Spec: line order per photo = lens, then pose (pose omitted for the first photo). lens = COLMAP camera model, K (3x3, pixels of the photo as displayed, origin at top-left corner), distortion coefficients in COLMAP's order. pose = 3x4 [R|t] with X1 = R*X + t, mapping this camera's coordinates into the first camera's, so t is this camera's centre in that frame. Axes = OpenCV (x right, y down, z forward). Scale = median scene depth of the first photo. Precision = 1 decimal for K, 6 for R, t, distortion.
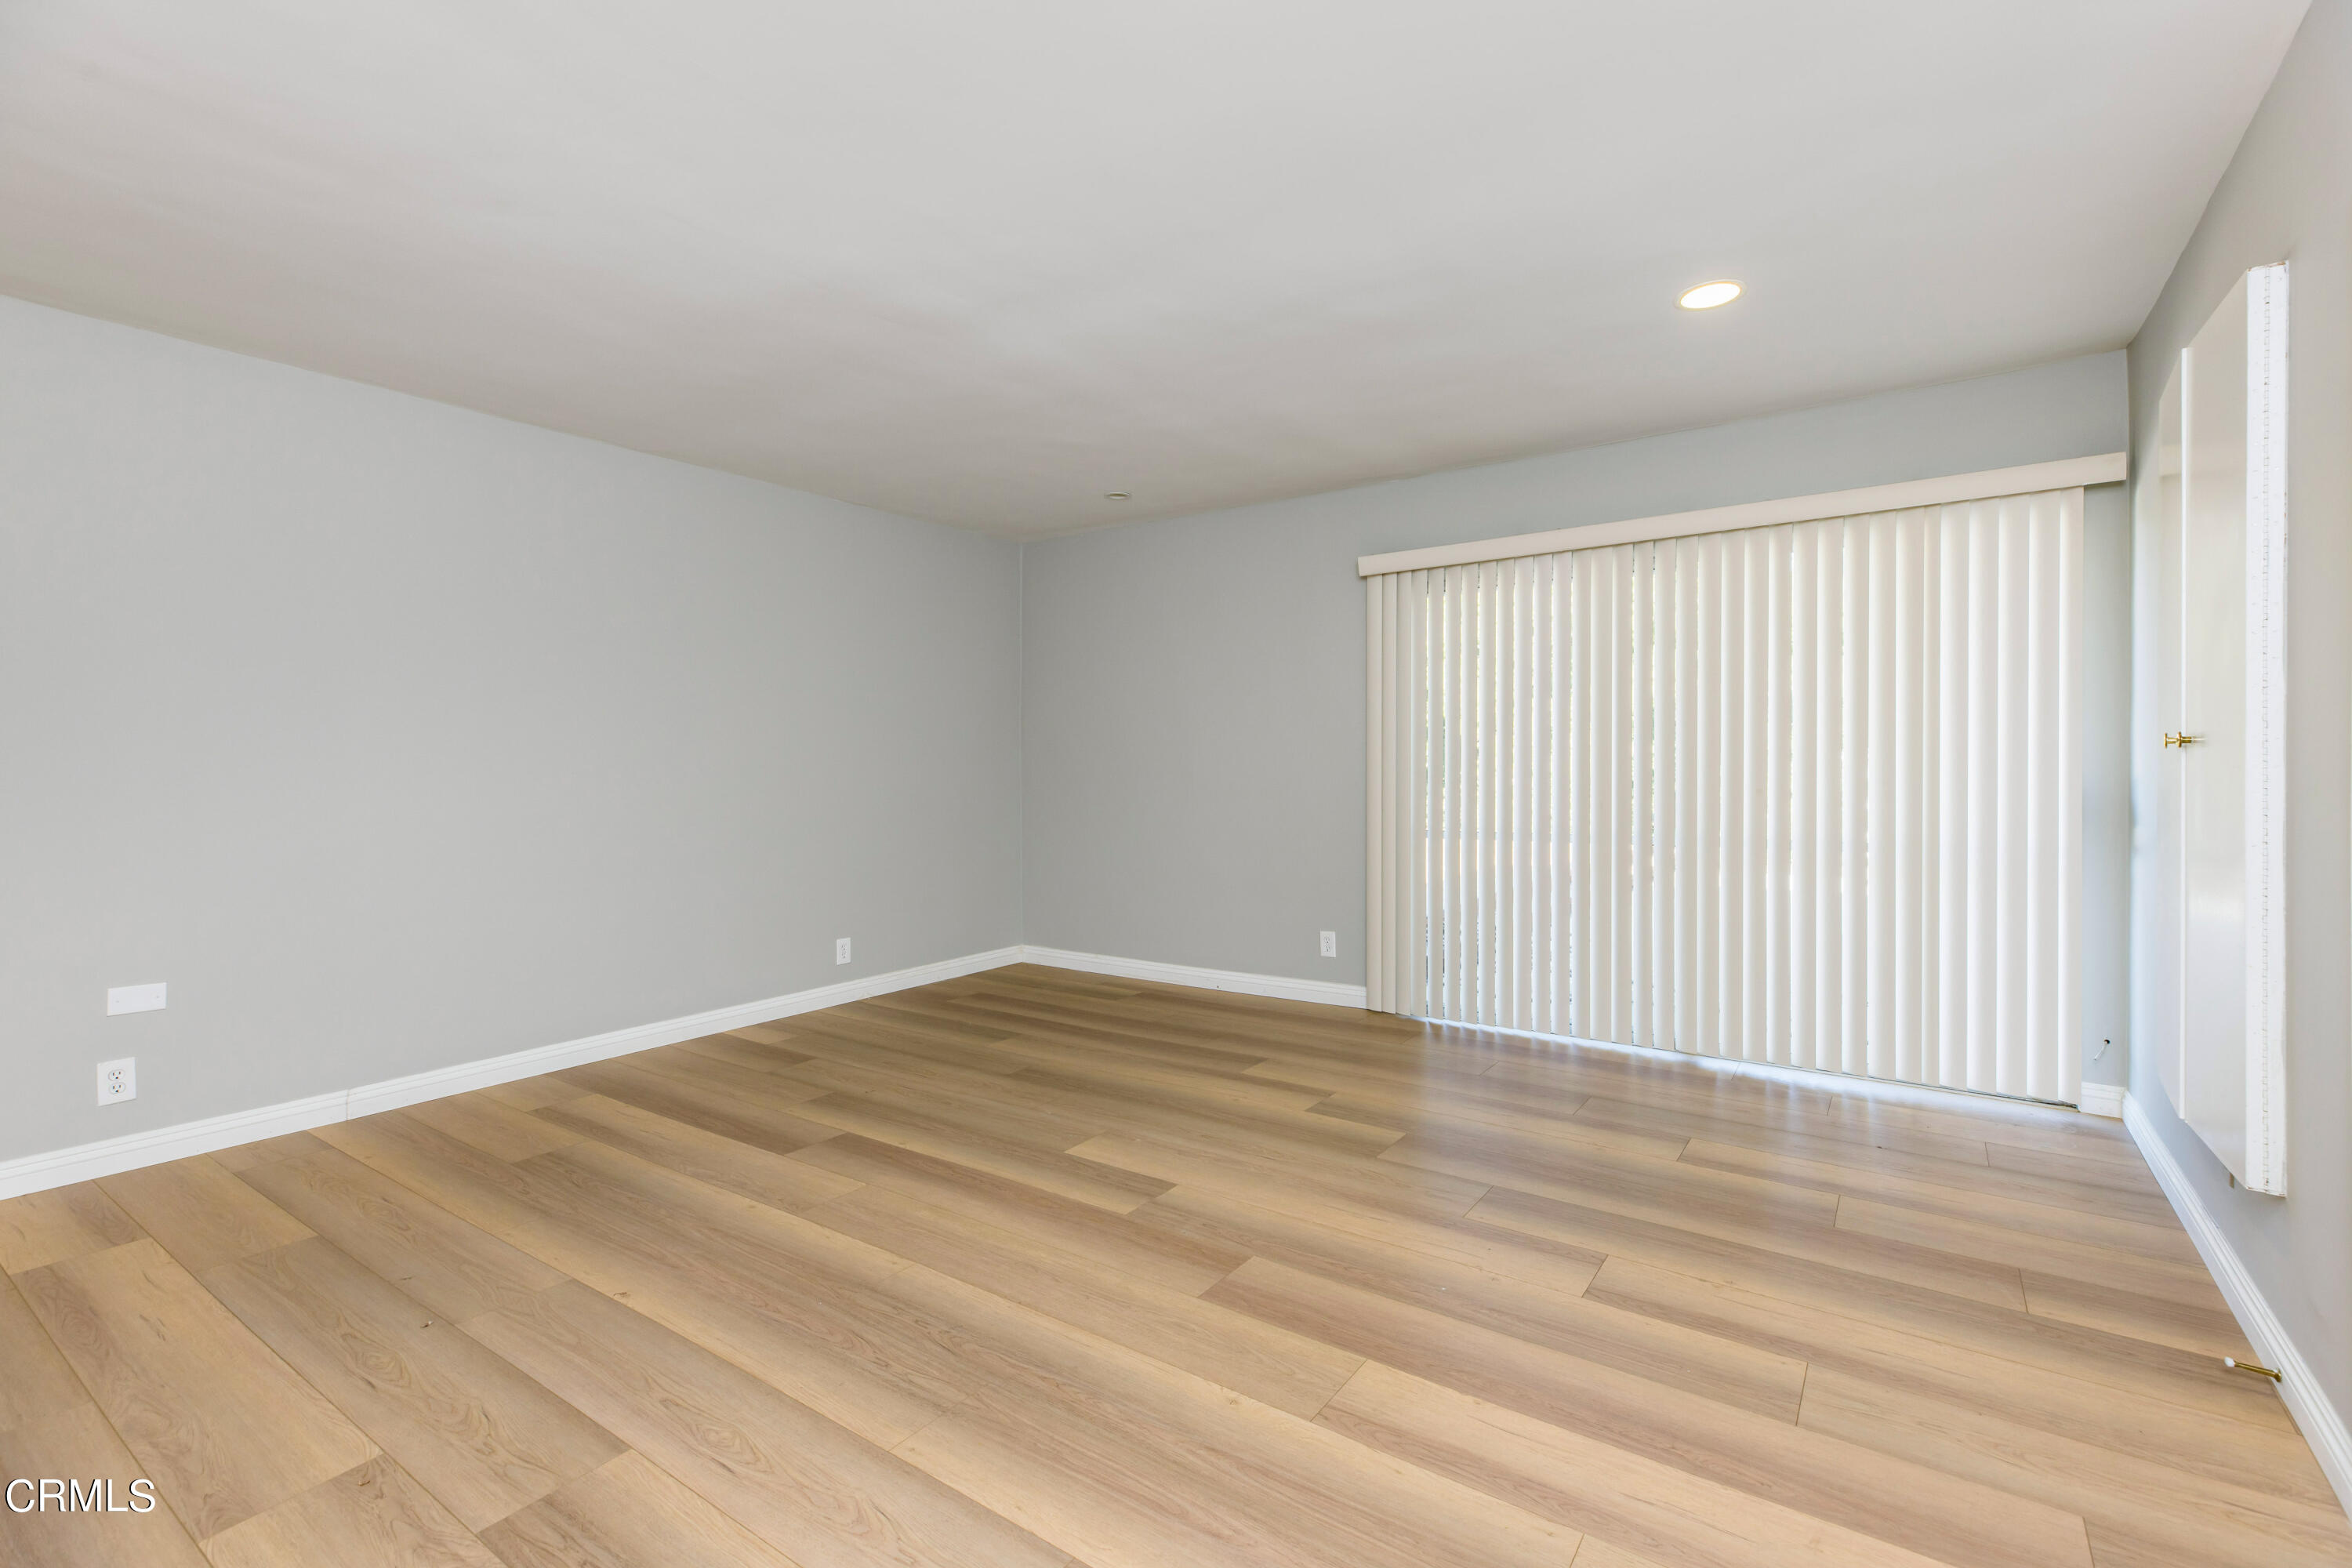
lens RADIAL K [[1043.8, 0, 1196.6], [0, 1043.8, 772.0], [0, 0, 1]] dist [-0.000302, 0.000604]
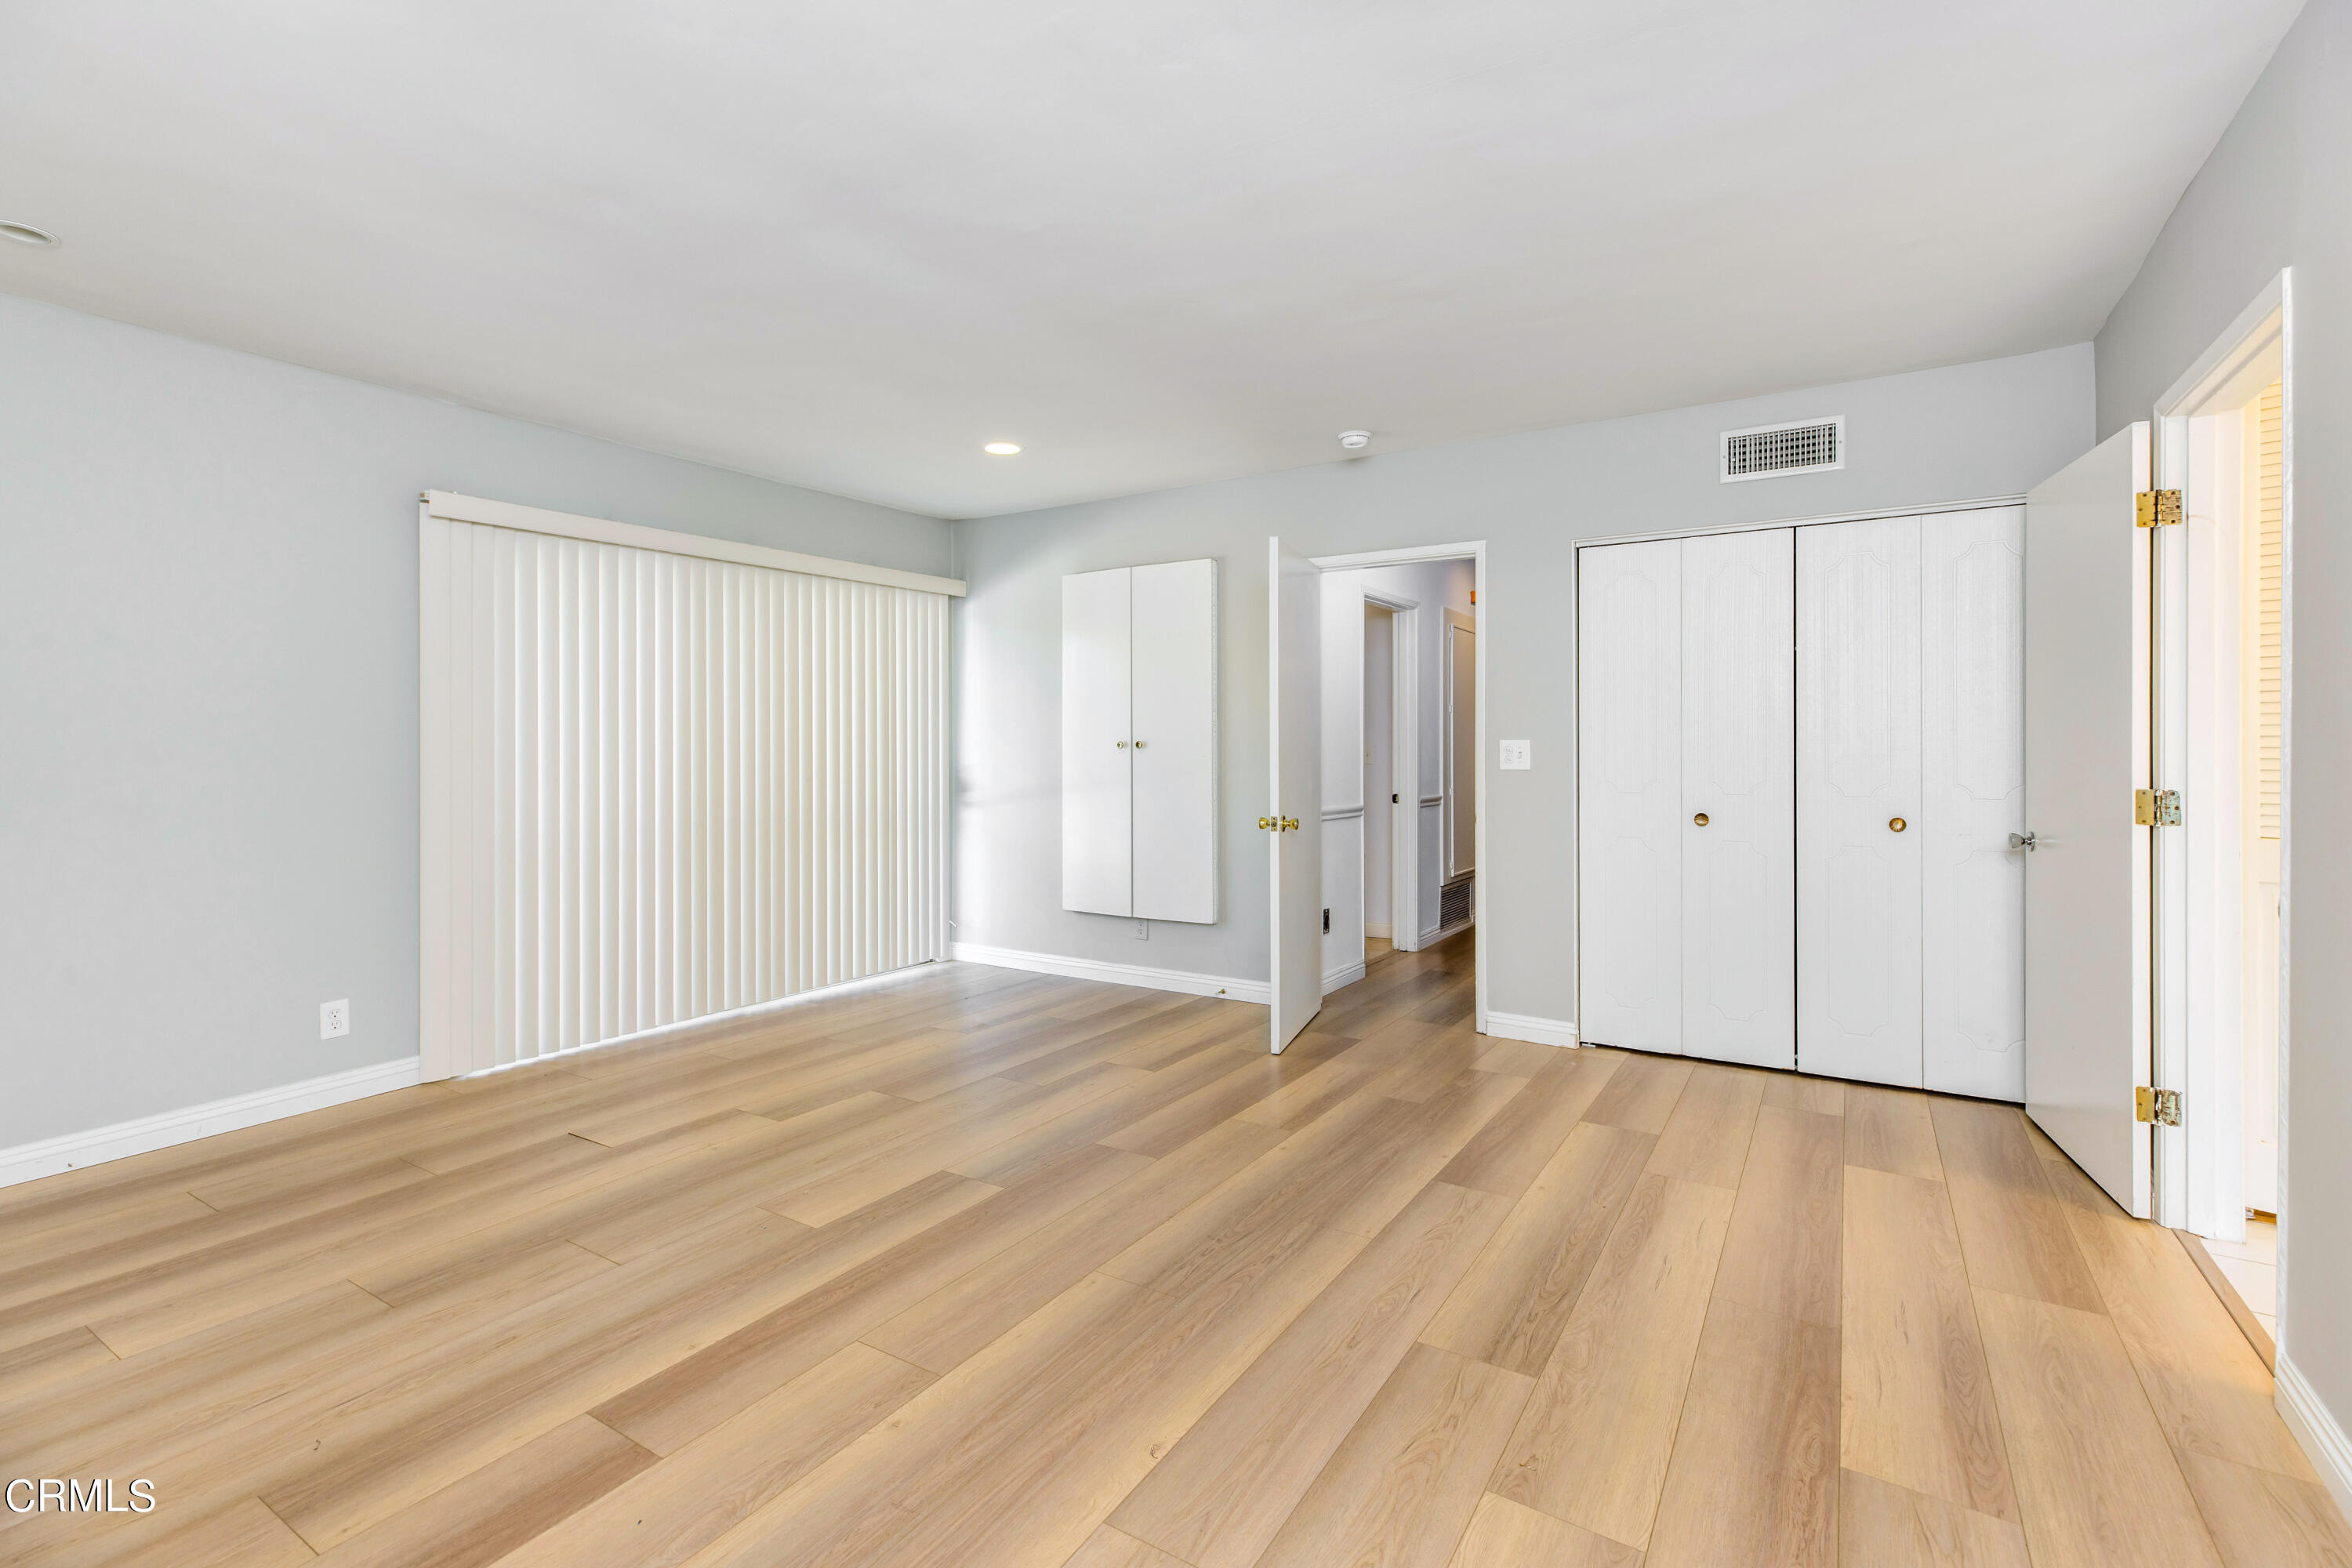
lens RADIAL K [[1043.8, 0, 1193.5], [0, 1043.8, 762.1], [0, 0, 1]] dist [-0.000302, 0.000604]
pose [[-0.035385, -0.007791, 0.999343, -0.982147], [0.016369, 0.999831, 0.008375, -0.005732], [-0.999240, 0.016654, -0.035252, 0.743591]]
